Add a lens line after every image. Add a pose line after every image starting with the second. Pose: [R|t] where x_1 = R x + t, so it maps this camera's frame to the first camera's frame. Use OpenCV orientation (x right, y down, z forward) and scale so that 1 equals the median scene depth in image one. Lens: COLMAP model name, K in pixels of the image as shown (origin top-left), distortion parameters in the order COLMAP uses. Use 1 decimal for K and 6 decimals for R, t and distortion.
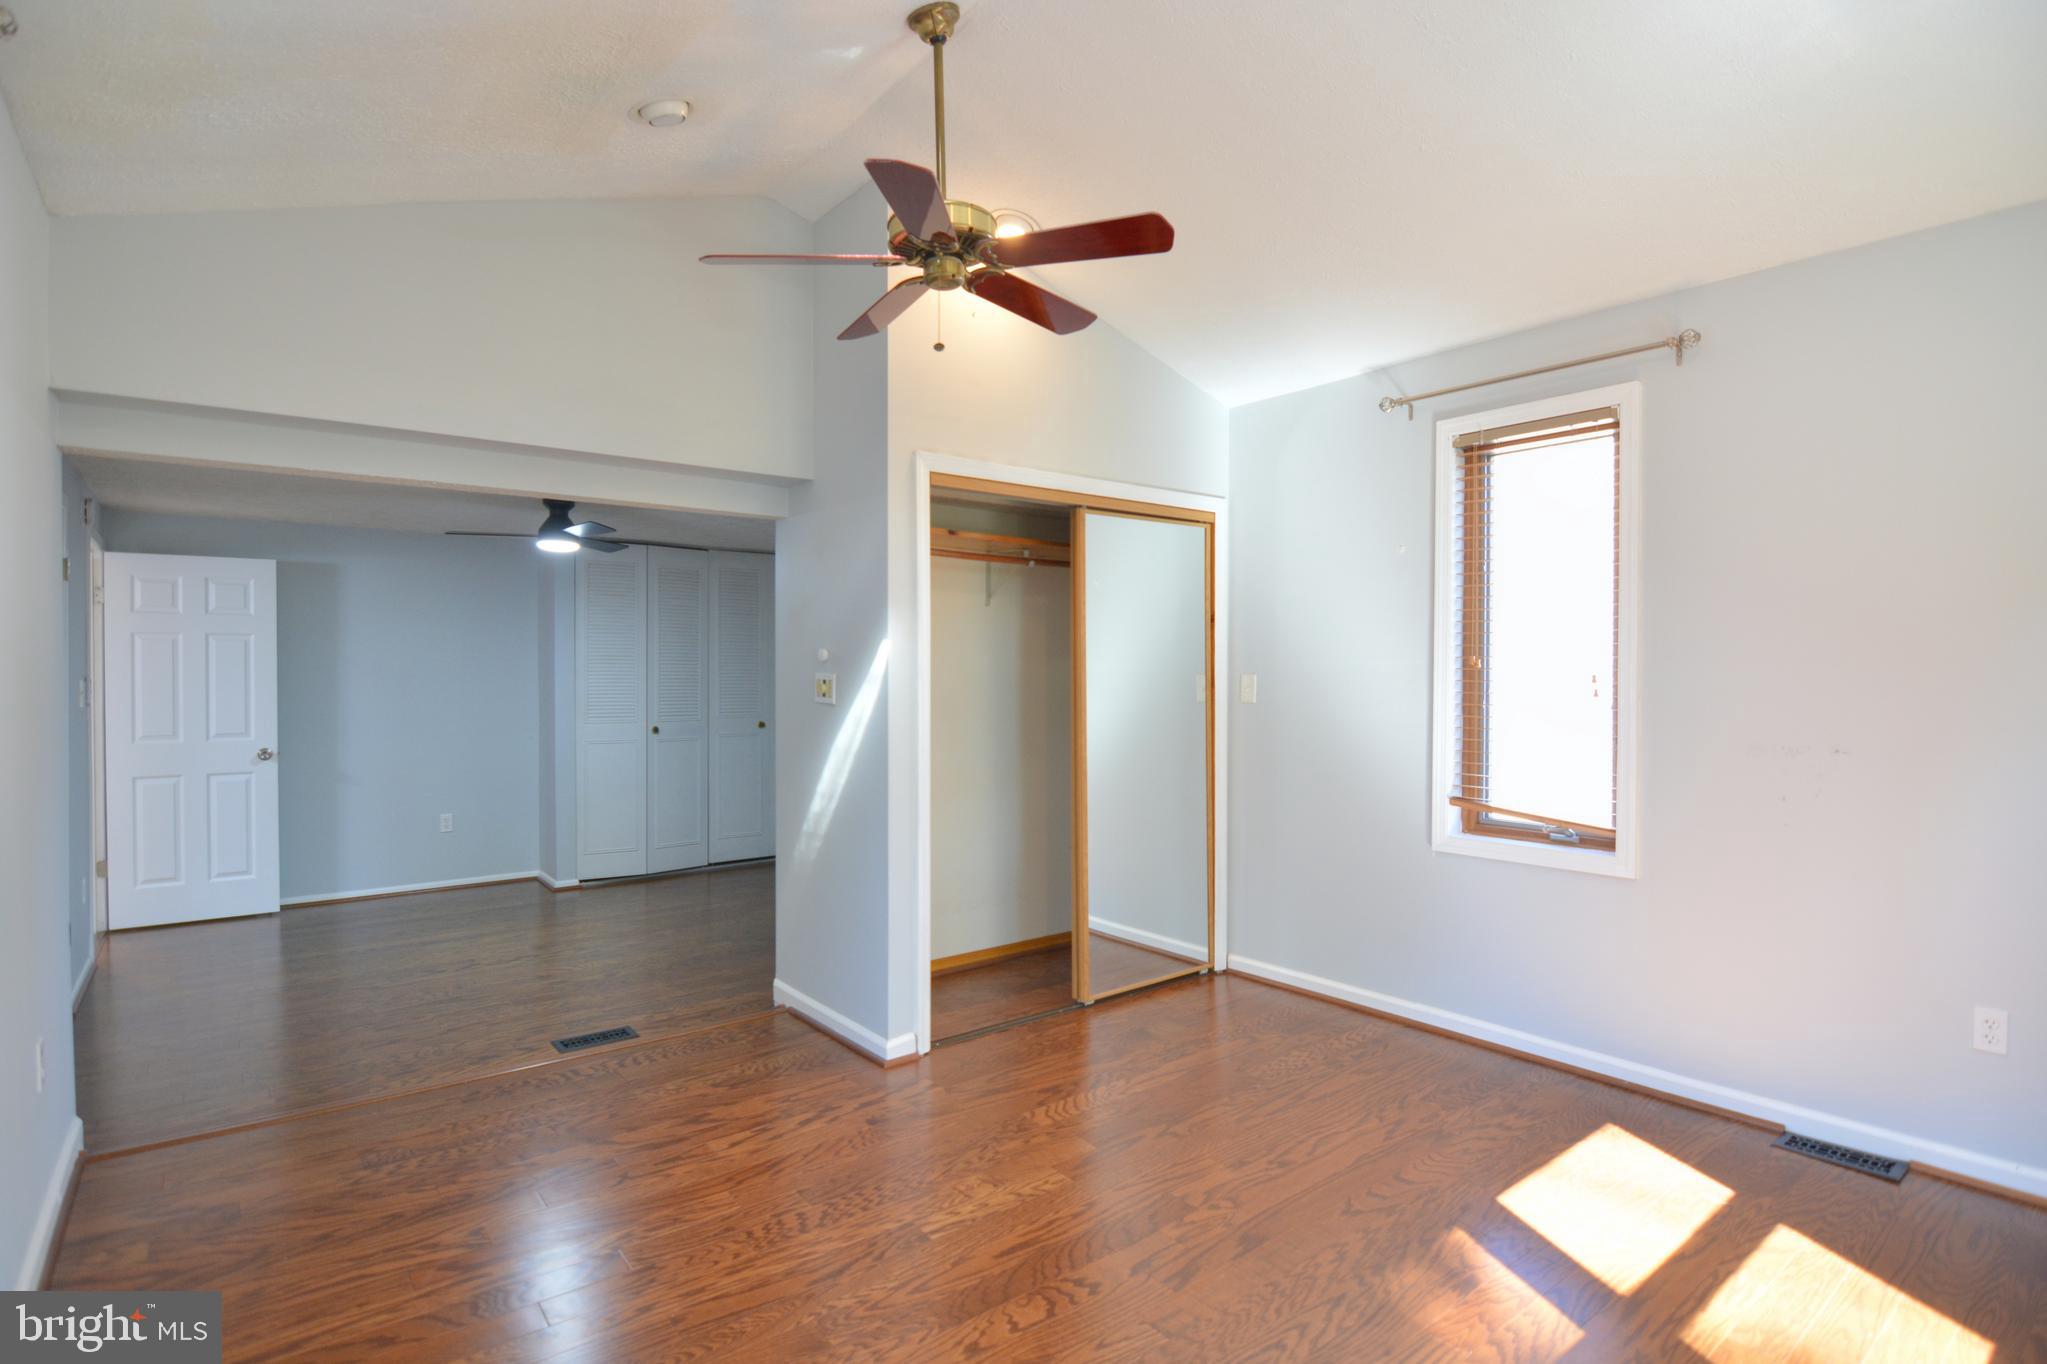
lens RADIAL K [[1003.4, 0, 1017.4], [0, 1003.4, 679.2], [0, 0, 1]] dist [-0.002749, -0.011664]
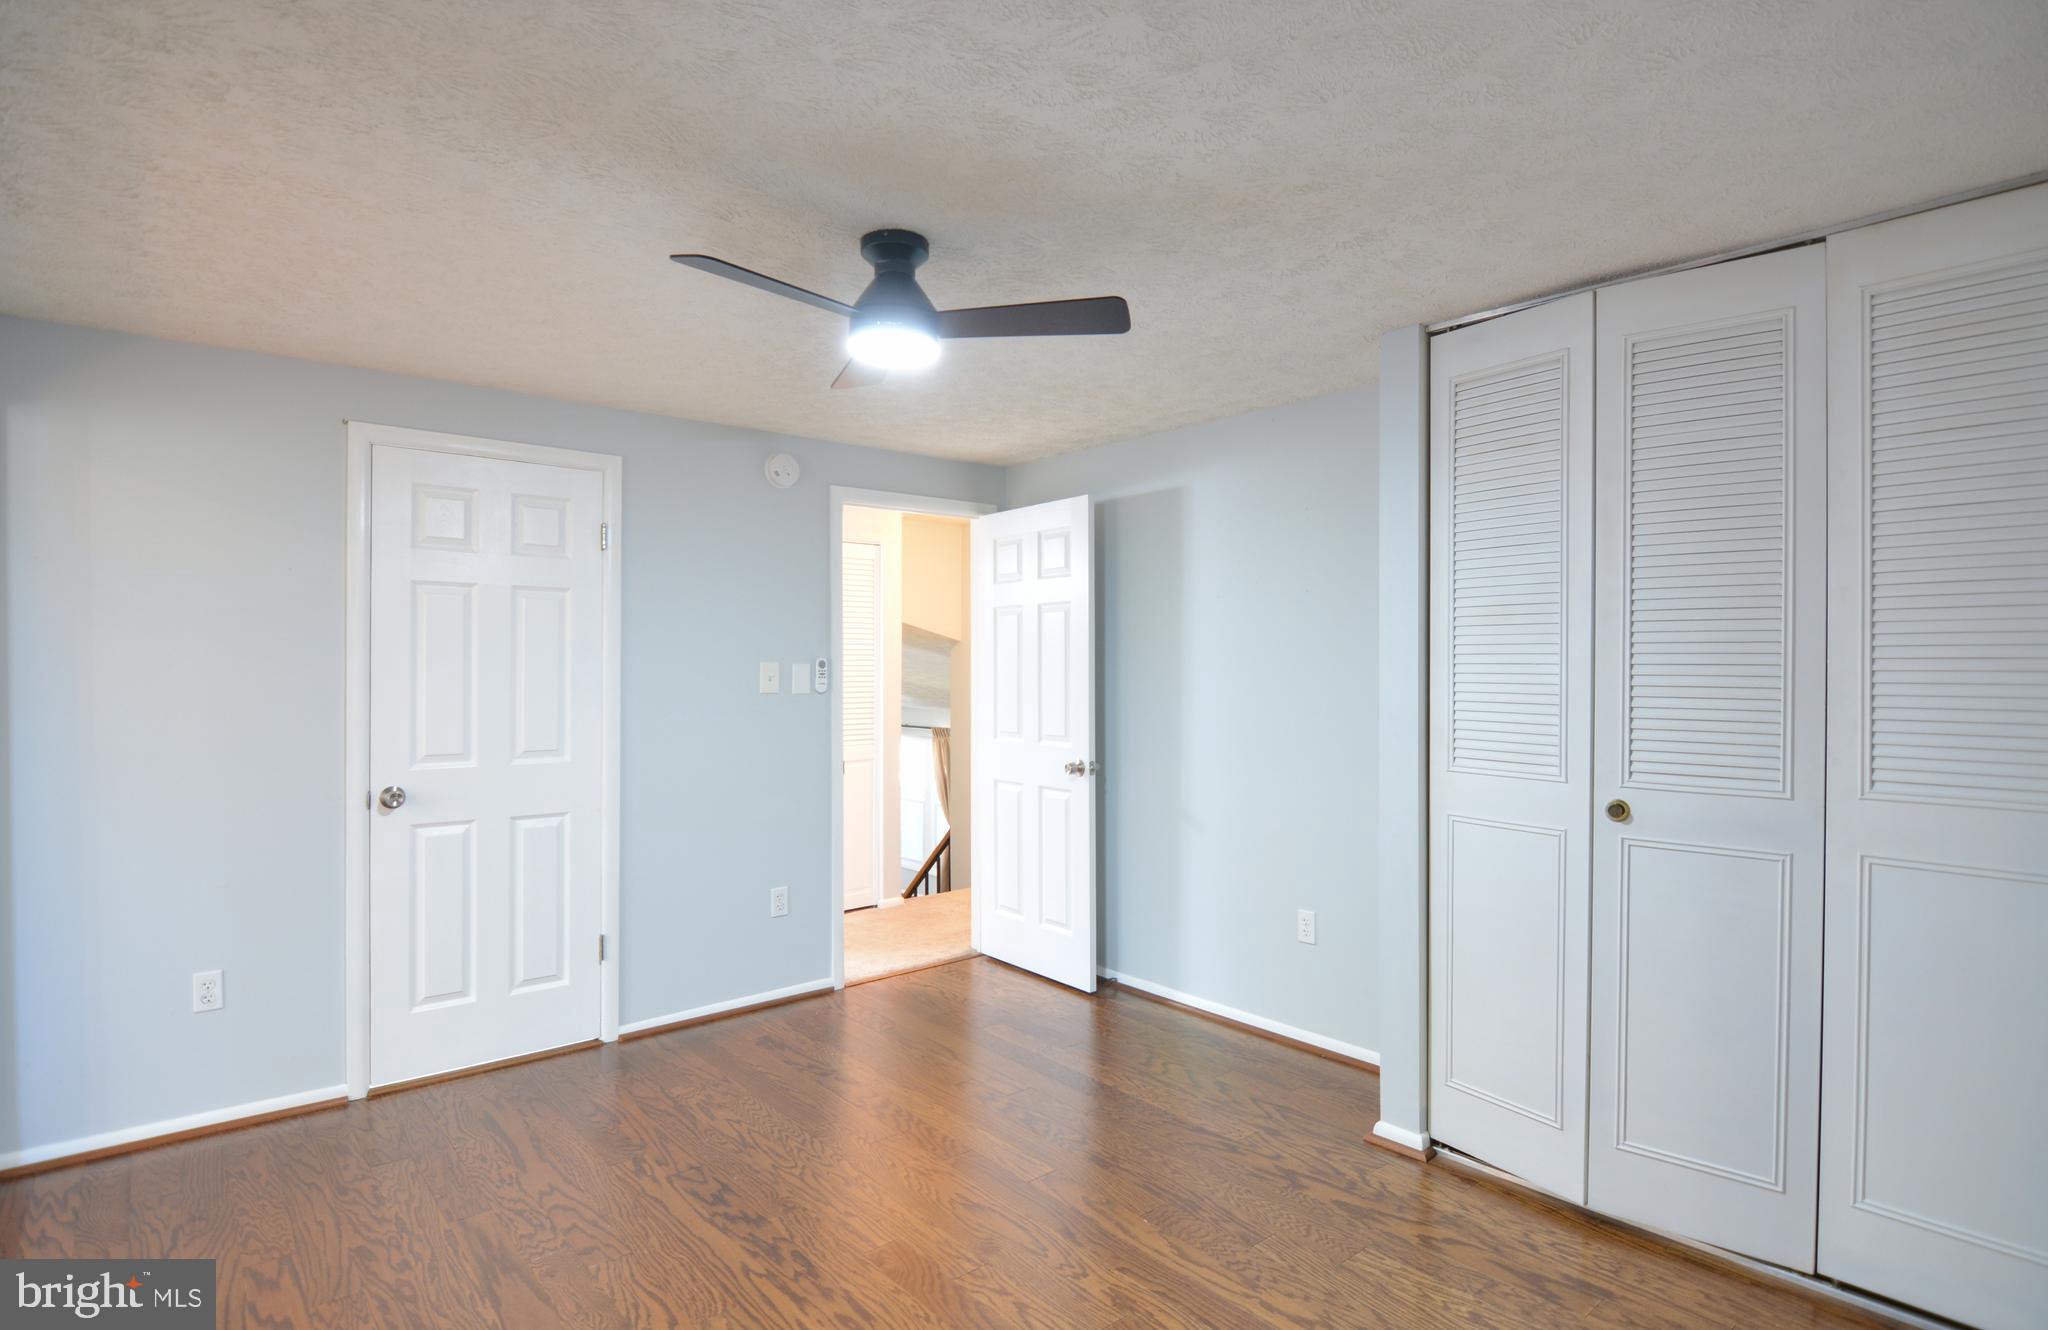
lens RADIAL K [[1001.1, 0, 1024.0], [0, 1001.1, 665.0], [0, 0, 1]] dist [-0.024158, -0.000652]
pose [[0.029802, -0.004426, -0.999546, -0.055206], [-0.006823, 0.999966, -0.004631, 0.007492], [0.999533, 0.006958, 0.029771, 1.761093]]
